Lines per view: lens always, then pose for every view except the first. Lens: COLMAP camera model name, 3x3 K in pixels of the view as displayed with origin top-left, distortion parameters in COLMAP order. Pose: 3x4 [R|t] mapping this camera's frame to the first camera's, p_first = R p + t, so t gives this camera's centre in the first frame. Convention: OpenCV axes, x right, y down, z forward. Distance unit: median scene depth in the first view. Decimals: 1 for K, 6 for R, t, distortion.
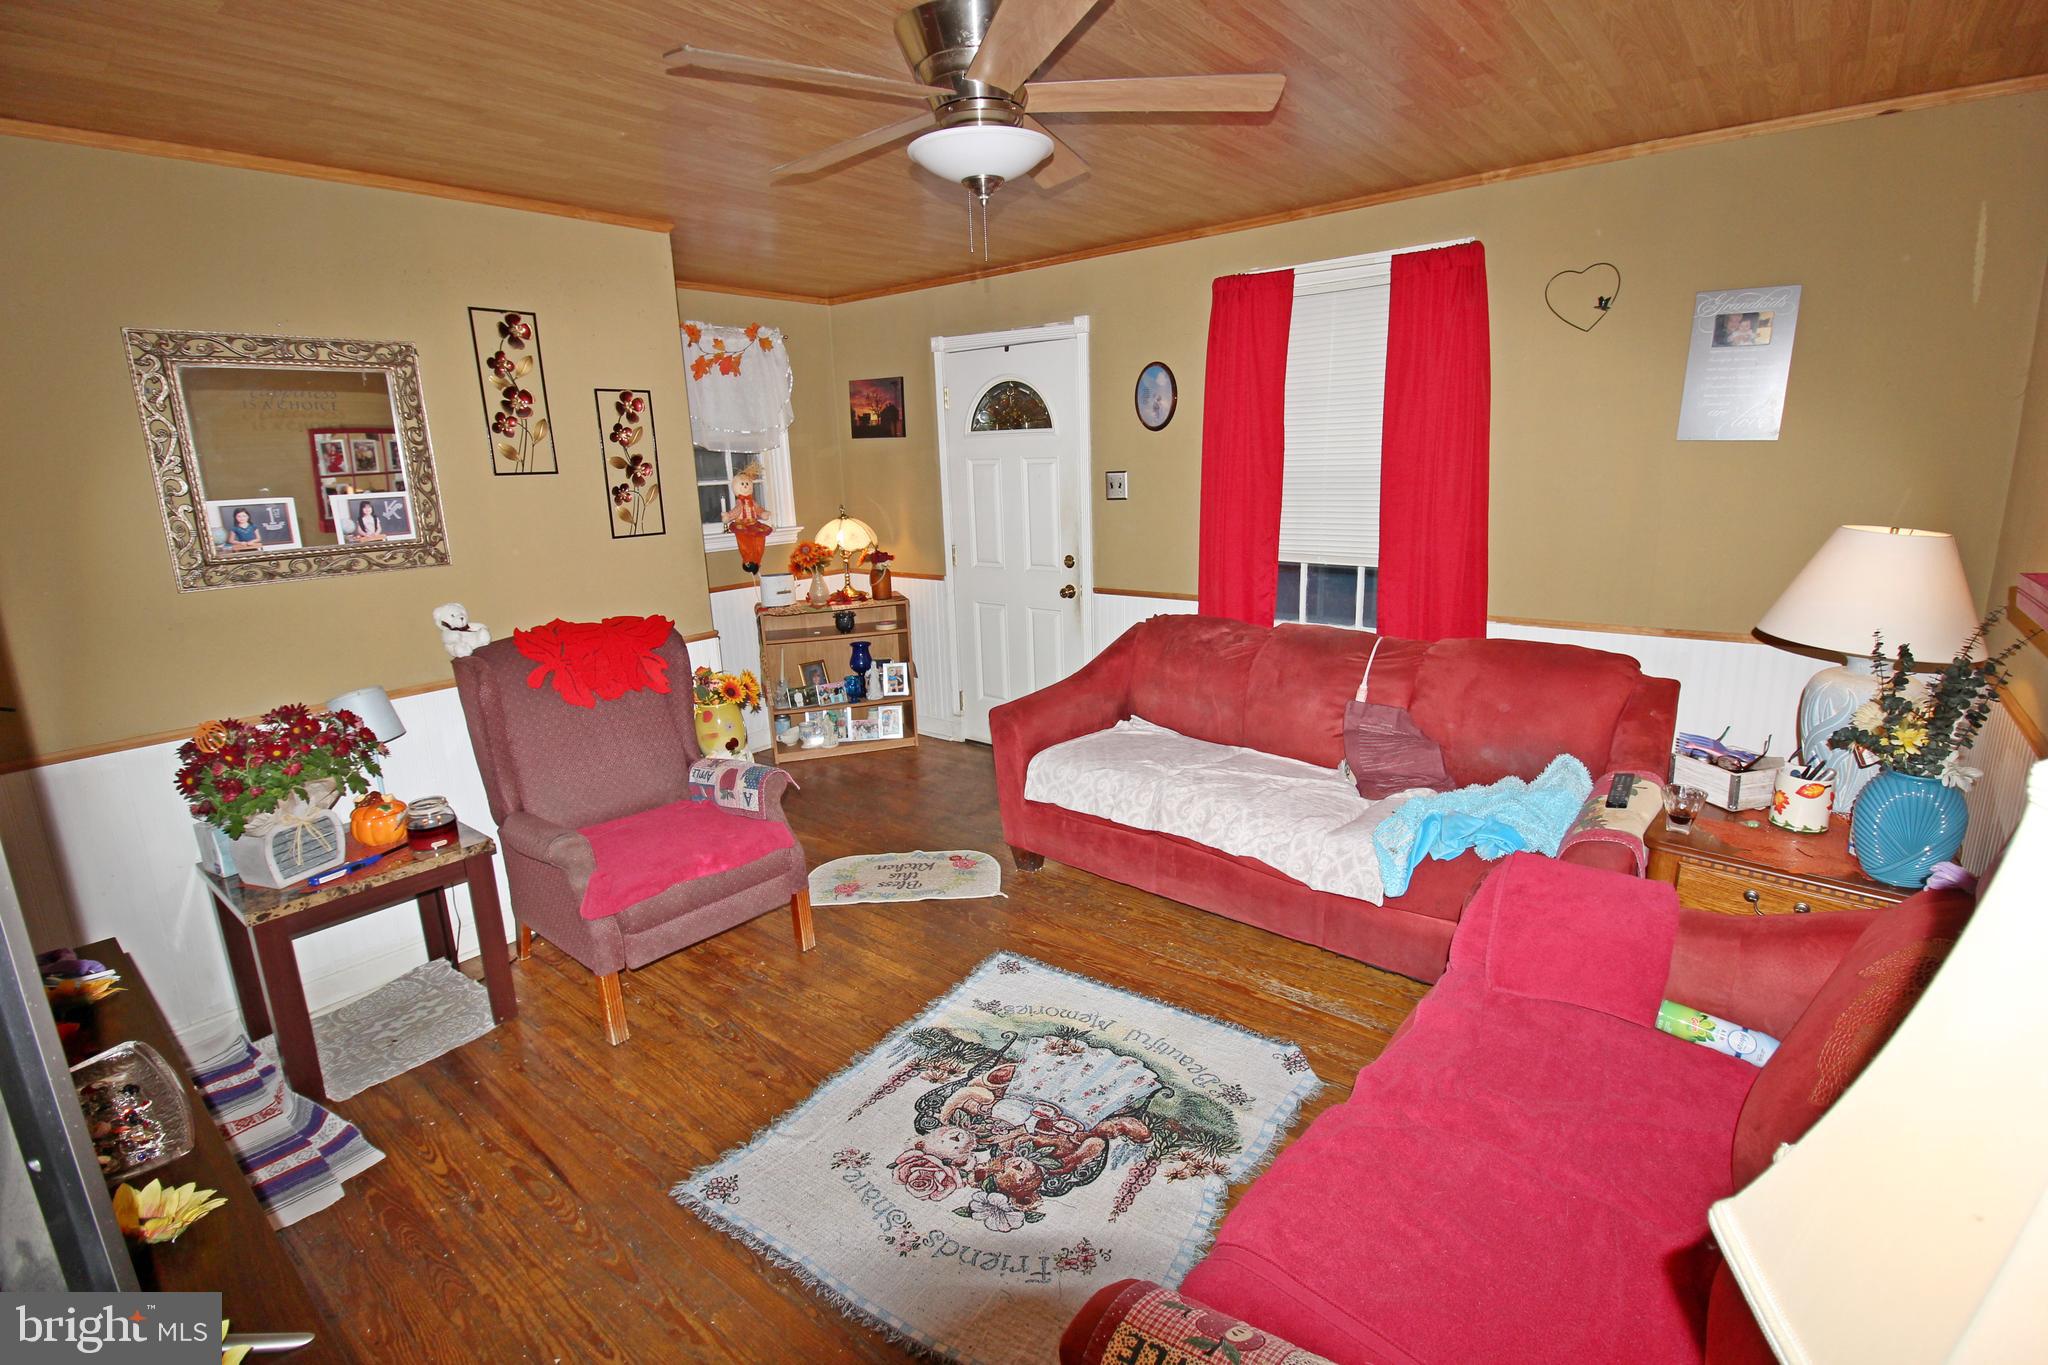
lens RADIAL K [[950.1, 0, 1041.6], [0, 950.1, 682.1], [0, 0, 1]] dist [0.002469, -0.000010]
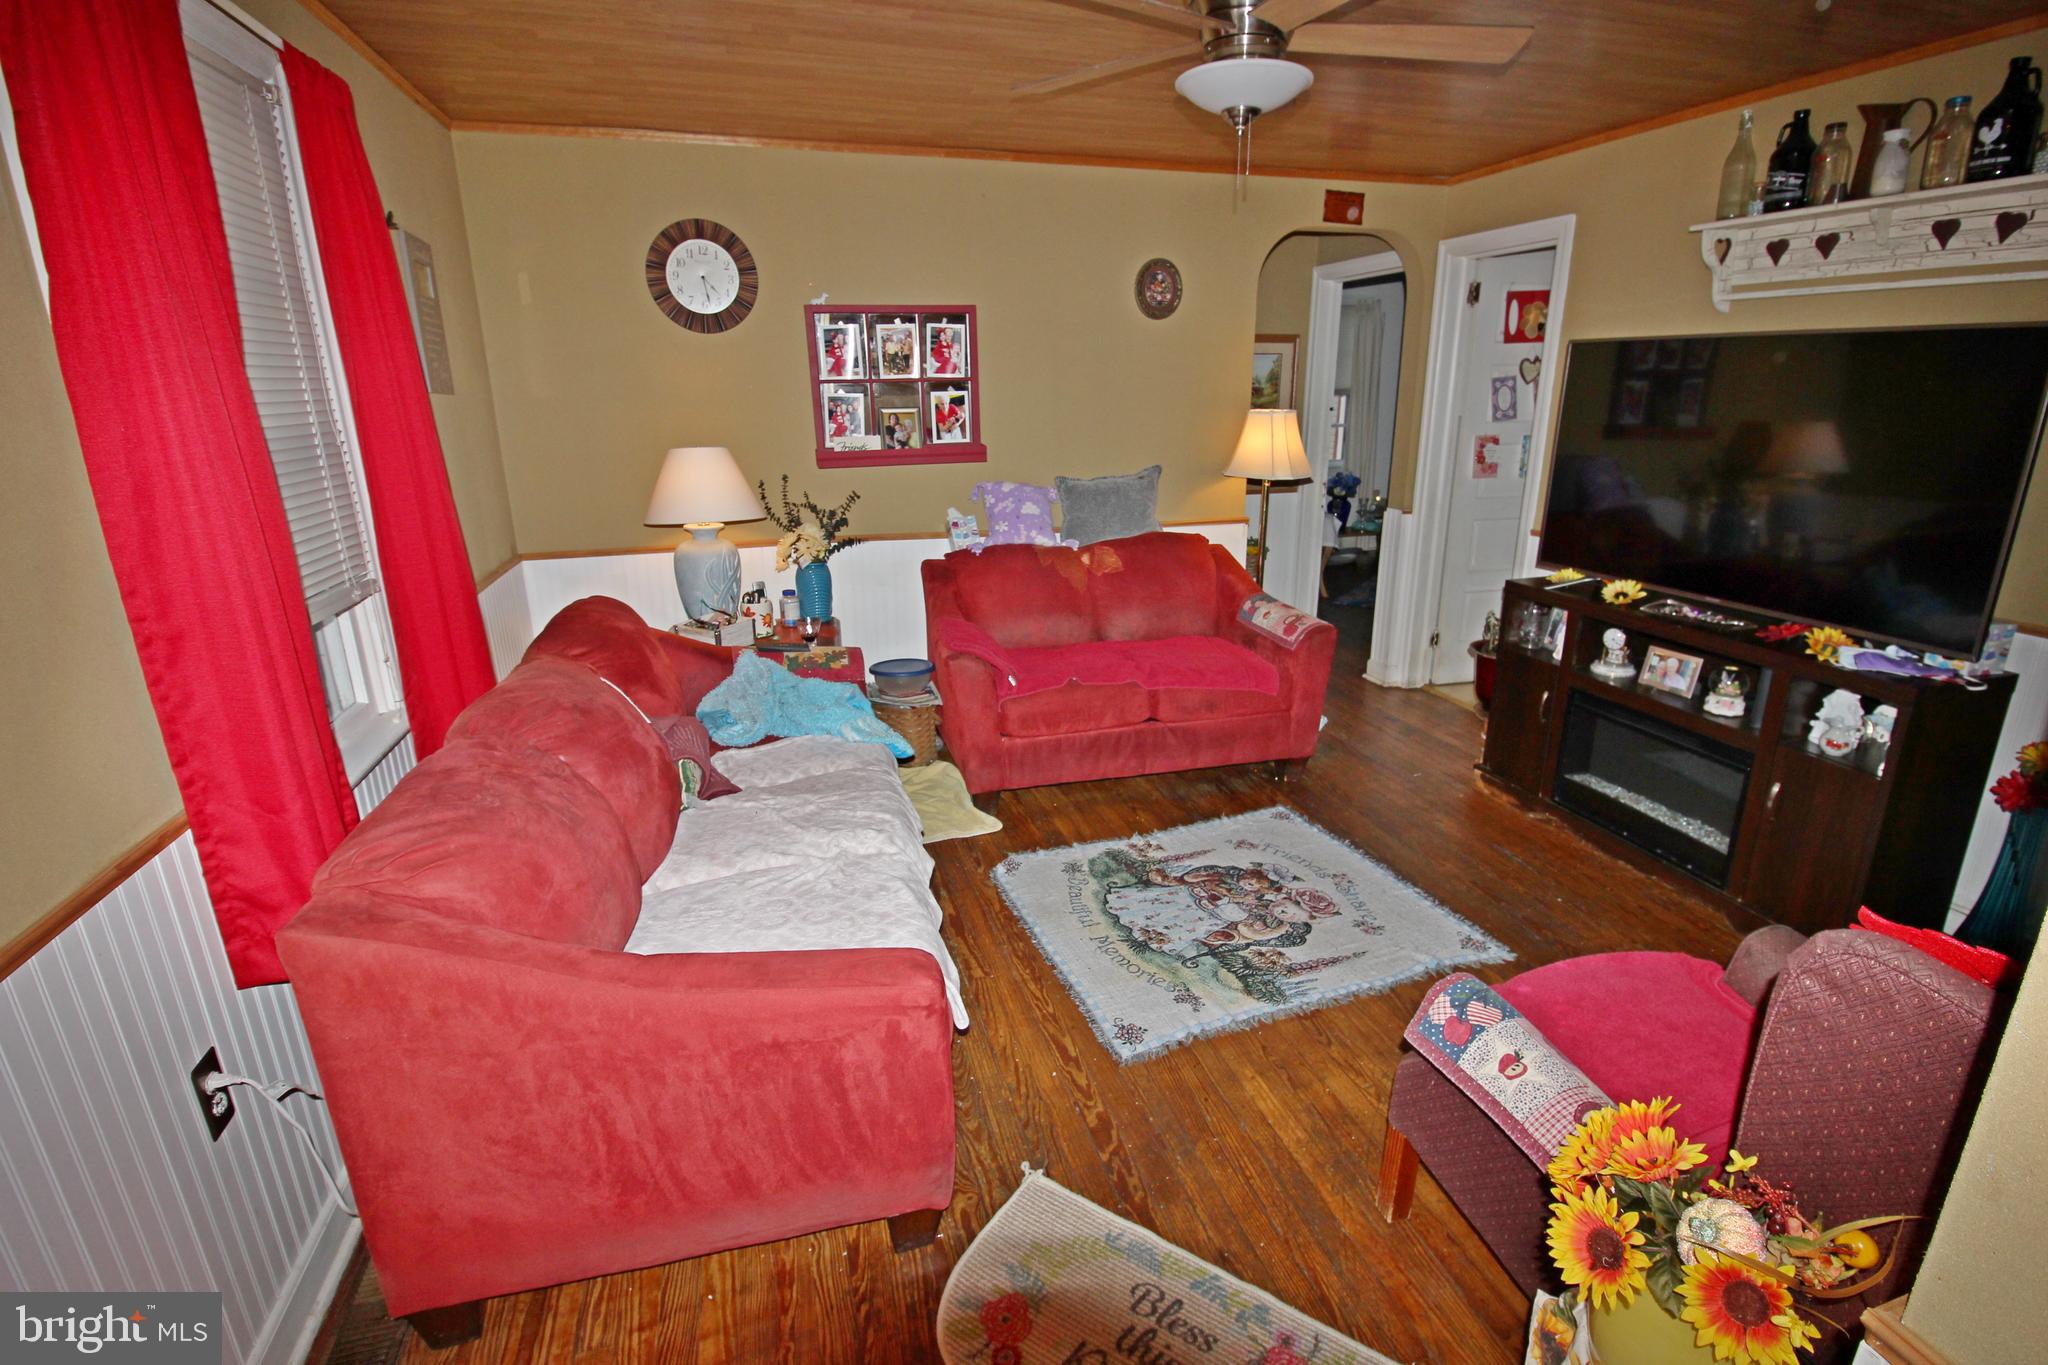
lens RADIAL K [[950.1, 0, 1041.6], [0, 950.1, 682.1], [0, 0, 1]] dist [0.002469, -0.000010]
pose [[-0.819765, -0.128939, 0.557997, -0.429299], [0.174125, 0.872084, 0.457329, -0.374741], [-0.545588, 0.472063, -0.692452, 1.653410]]
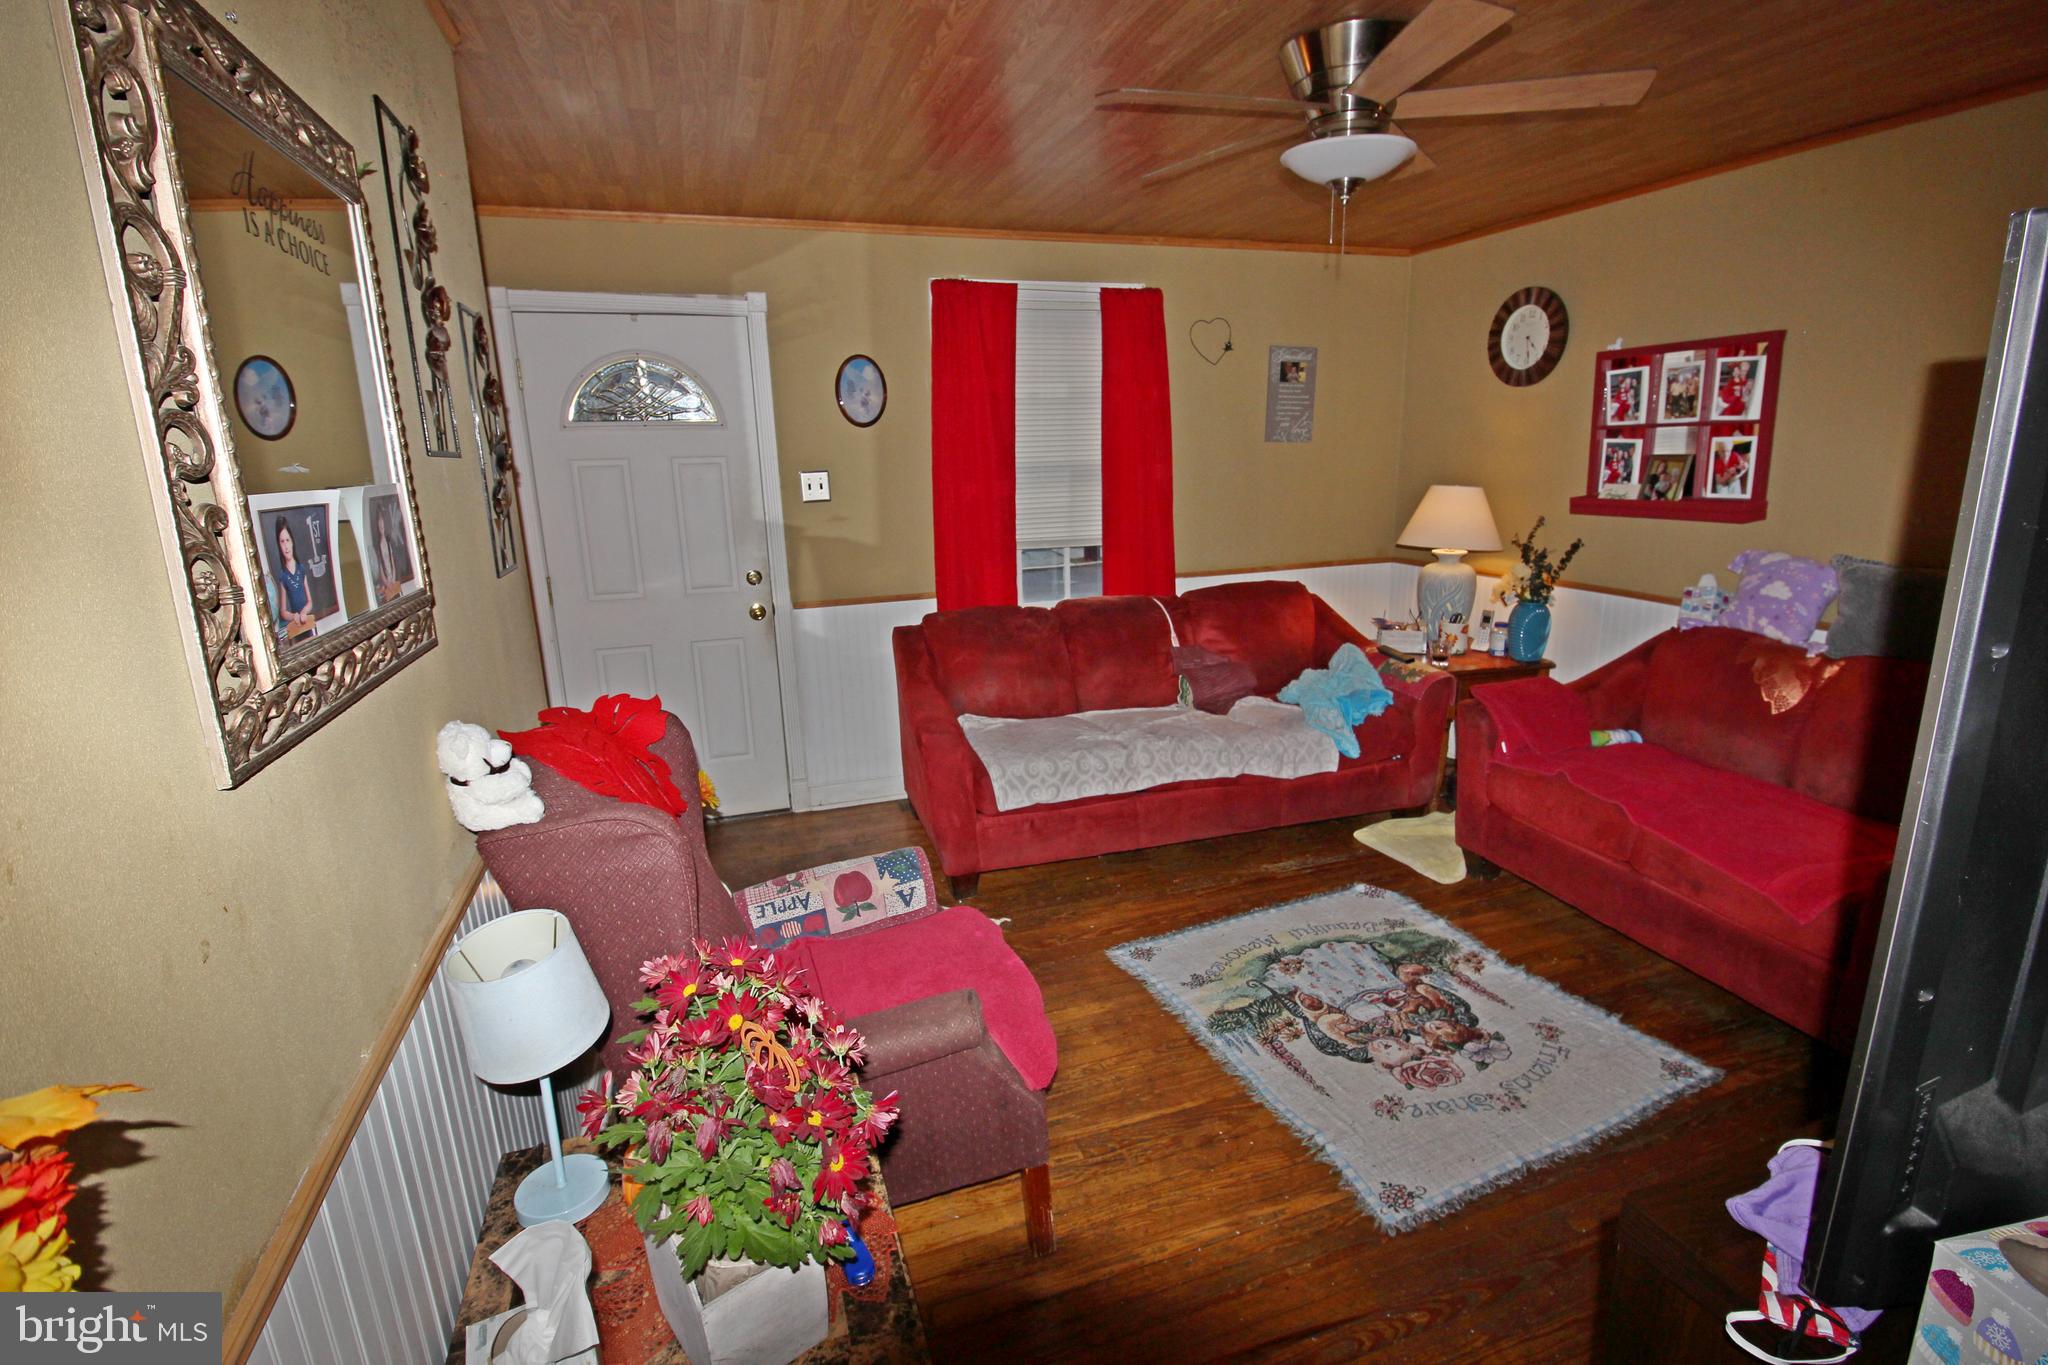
lens RADIAL K [[950.1, 0, 1041.6], [0, 950.1, 682.1], [0, 0, 1]] dist [0.002469, -0.000010]
pose [[0.527517, -0.185319, 0.829085, -0.981954], [0.208596, 0.974296, 0.085055, -0.095067], [-0.823537, 0.128076, 0.552615, 0.572669]]
